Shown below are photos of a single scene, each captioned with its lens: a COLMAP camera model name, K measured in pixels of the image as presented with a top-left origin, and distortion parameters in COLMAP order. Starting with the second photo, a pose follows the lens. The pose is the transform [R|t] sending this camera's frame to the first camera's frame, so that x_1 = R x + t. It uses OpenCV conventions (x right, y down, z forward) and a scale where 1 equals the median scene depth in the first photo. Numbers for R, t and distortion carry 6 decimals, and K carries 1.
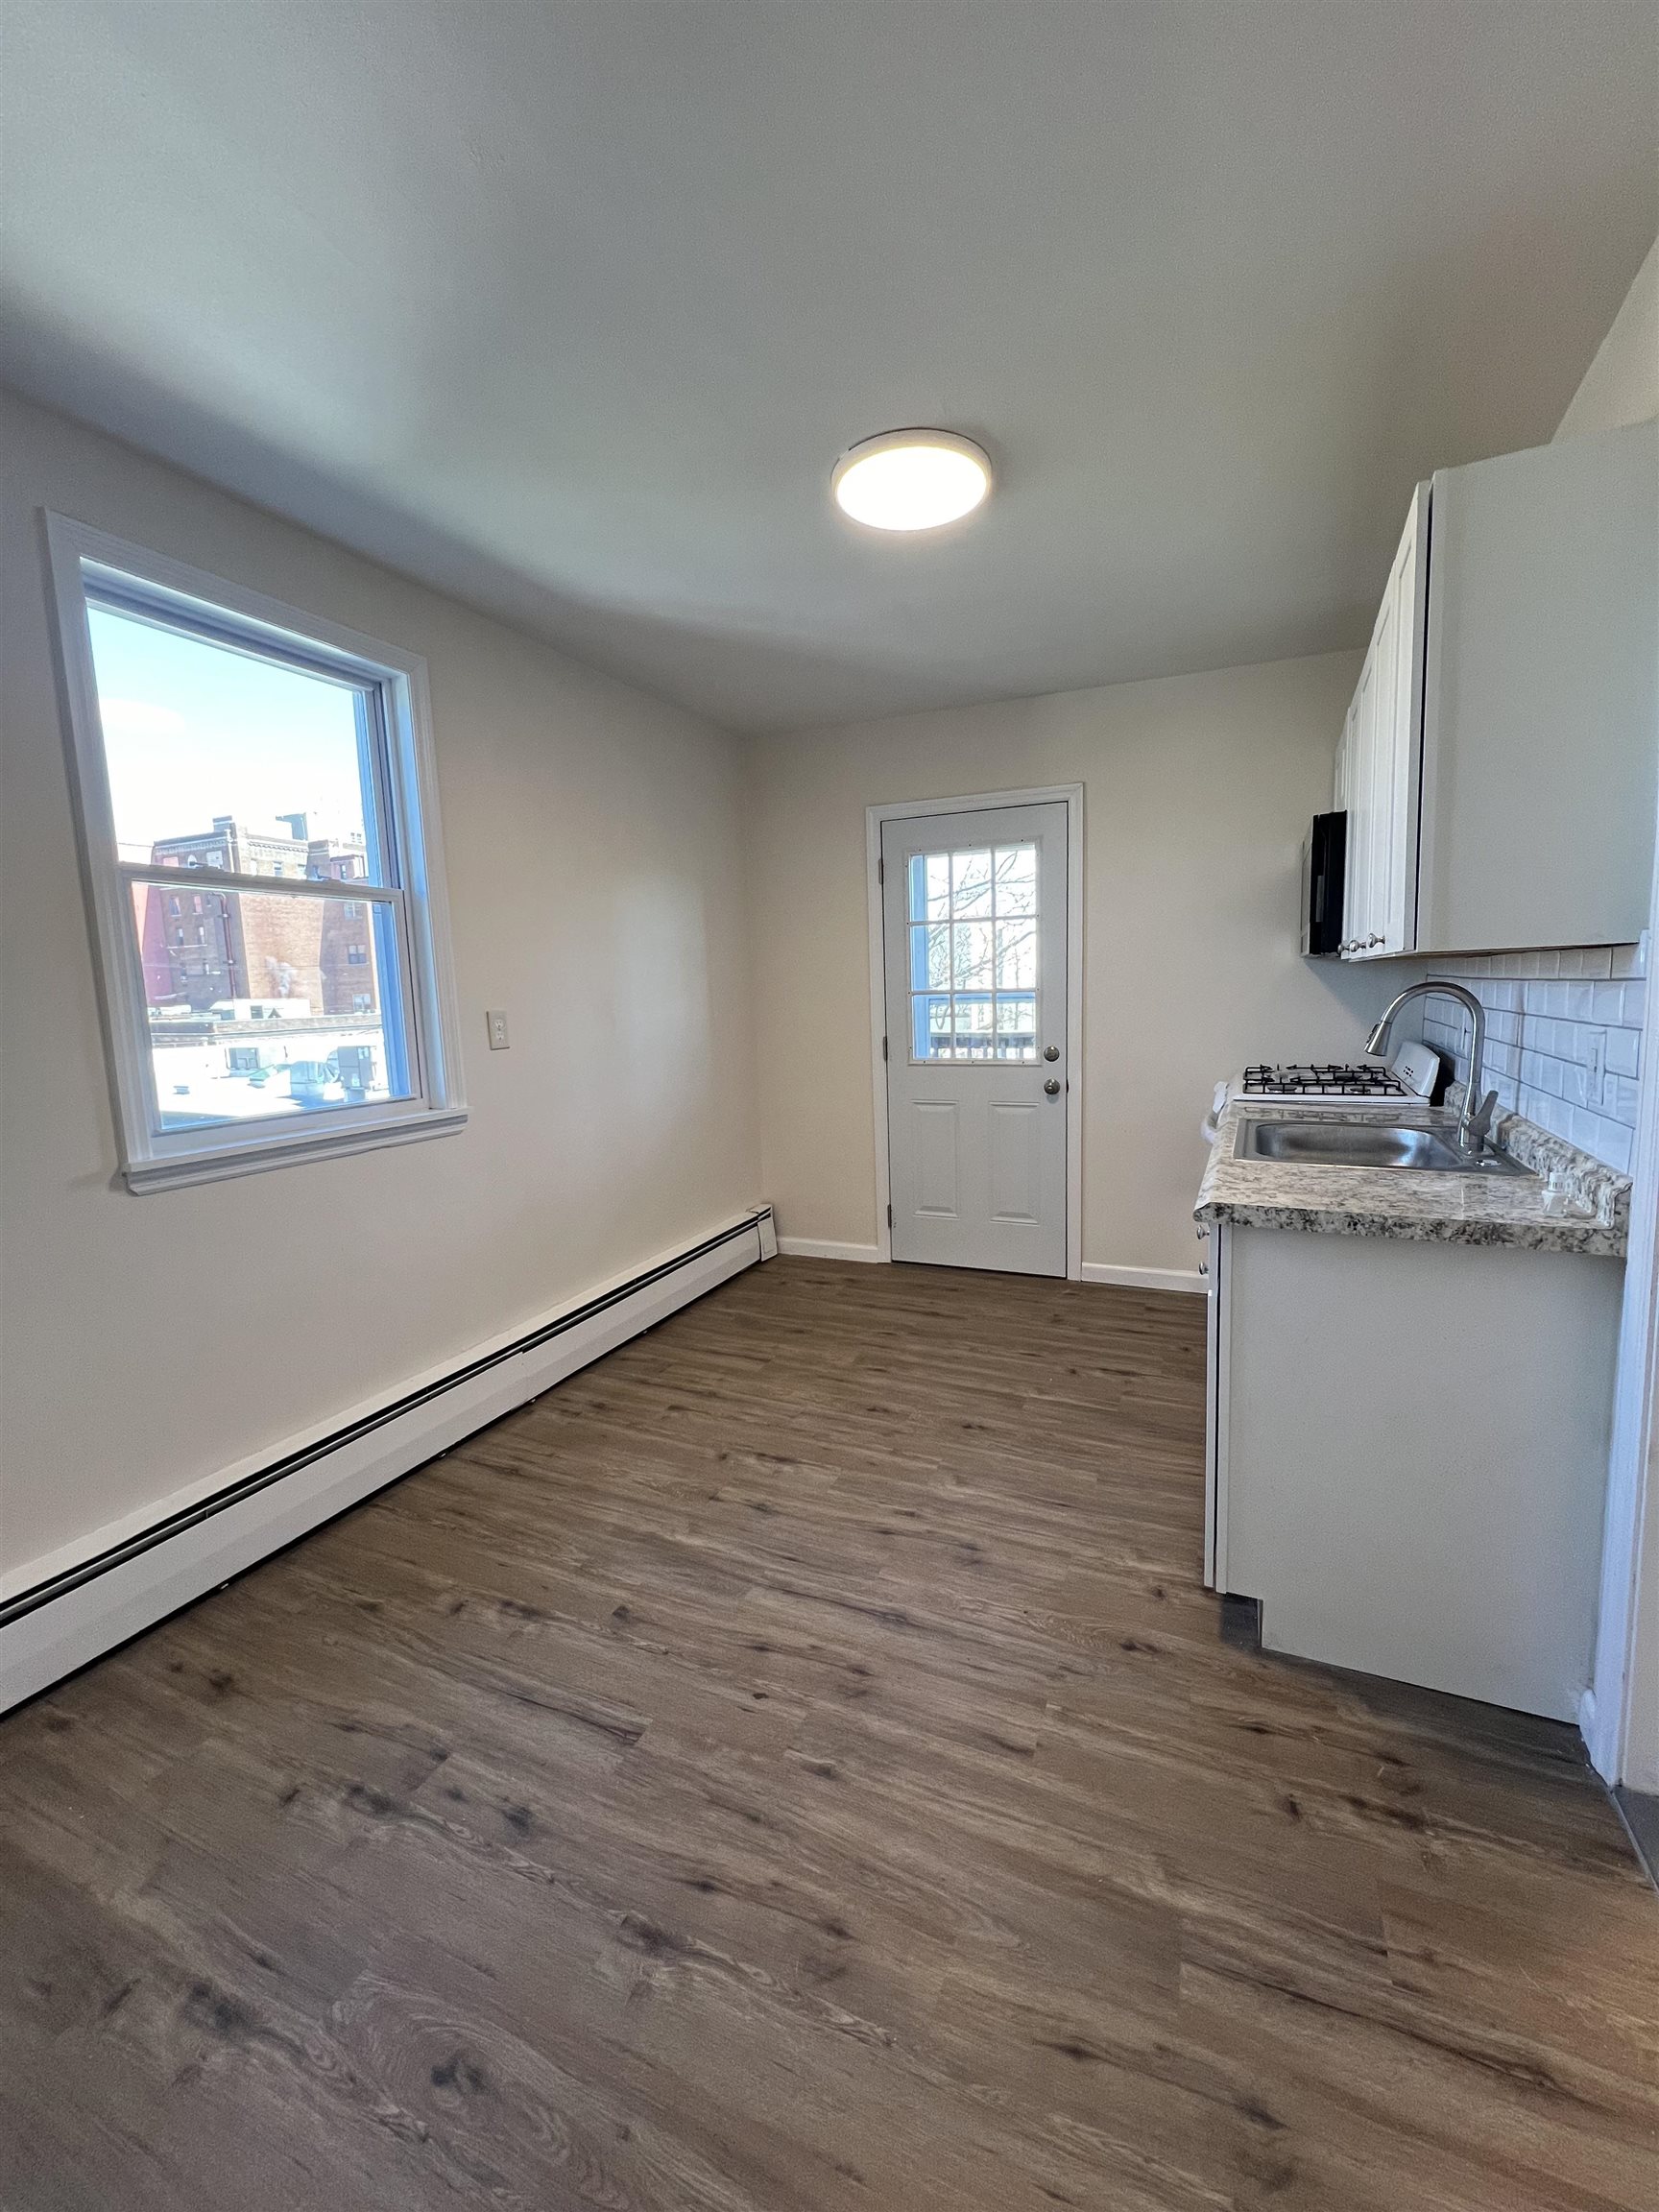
lens RADIAL K [[895.7, 0, 833.6], [0, 895.7, 1098.2], [0, 0, 1]] dist [-0.007702, -0.000157]
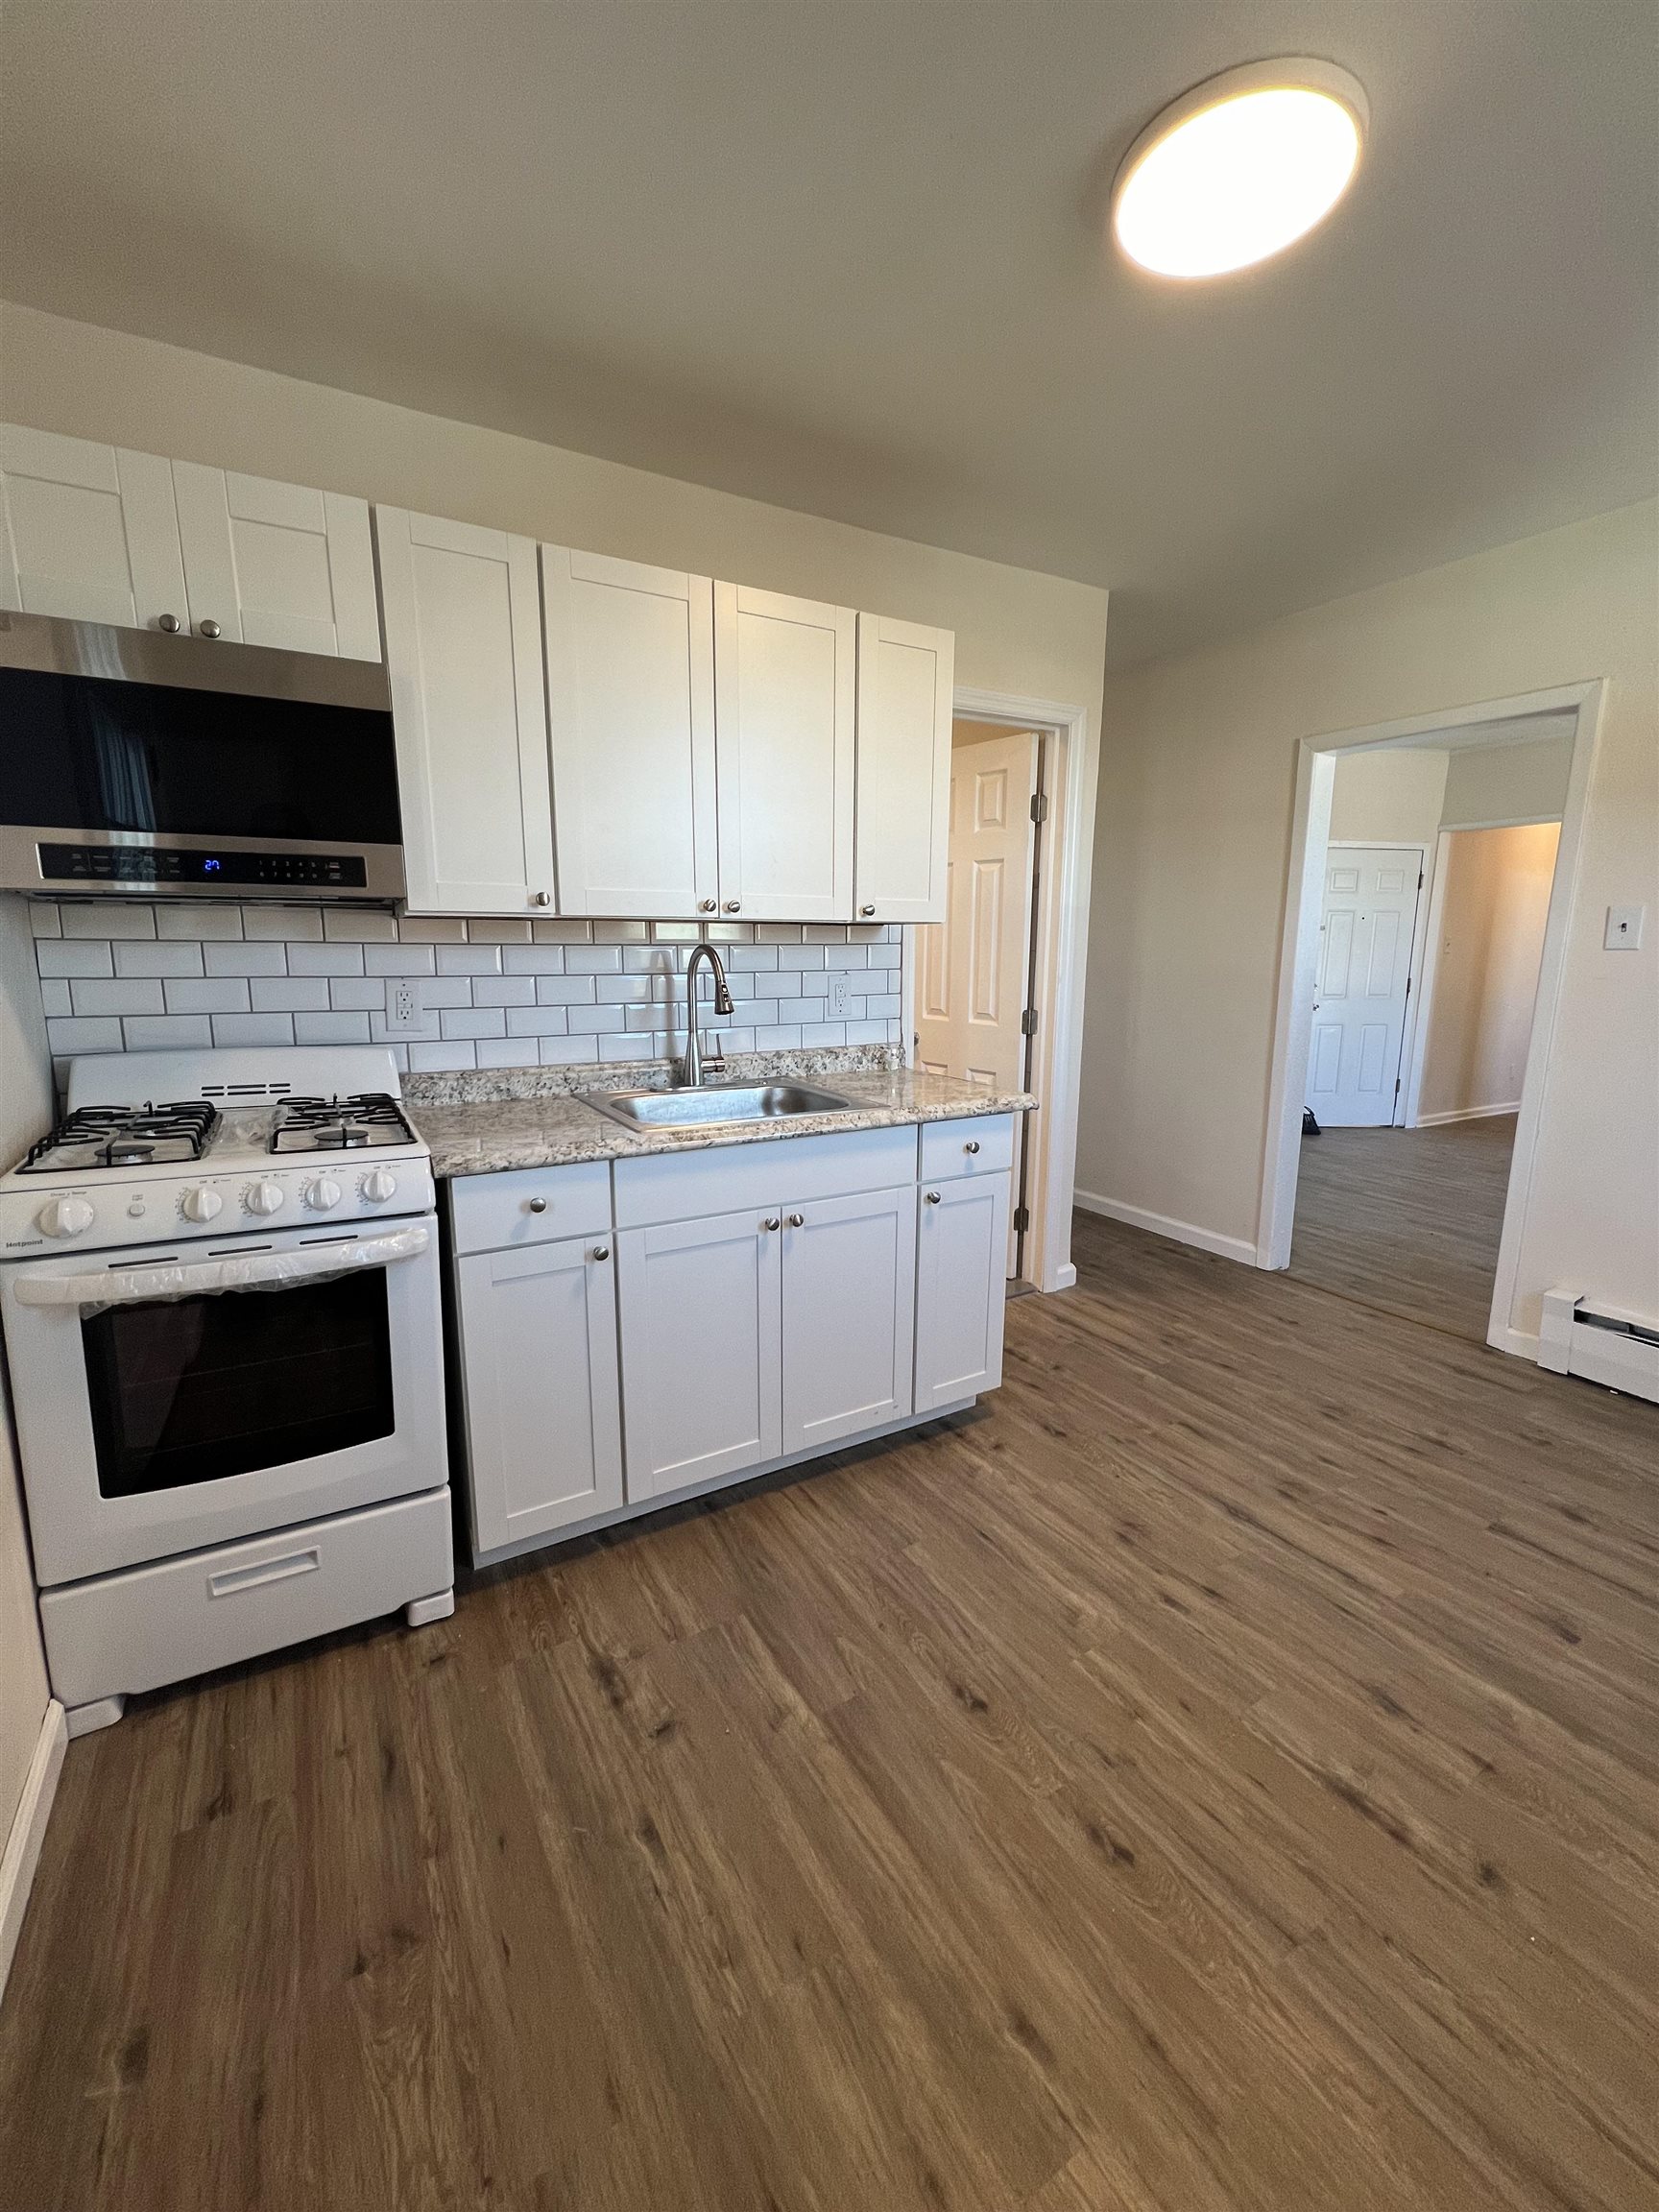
lens RADIAL K [[895.7, 0, 833.6], [0, 895.7, 1098.2], [0, 0, 1]] dist [-0.007702, -0.000157]
pose [[-0.830297, -0.060901, 0.553984, -0.077612], [0.095505, 0.963760, 0.249090, -0.187051], [-0.549077, 0.259727, -0.794390, 1.678258]]
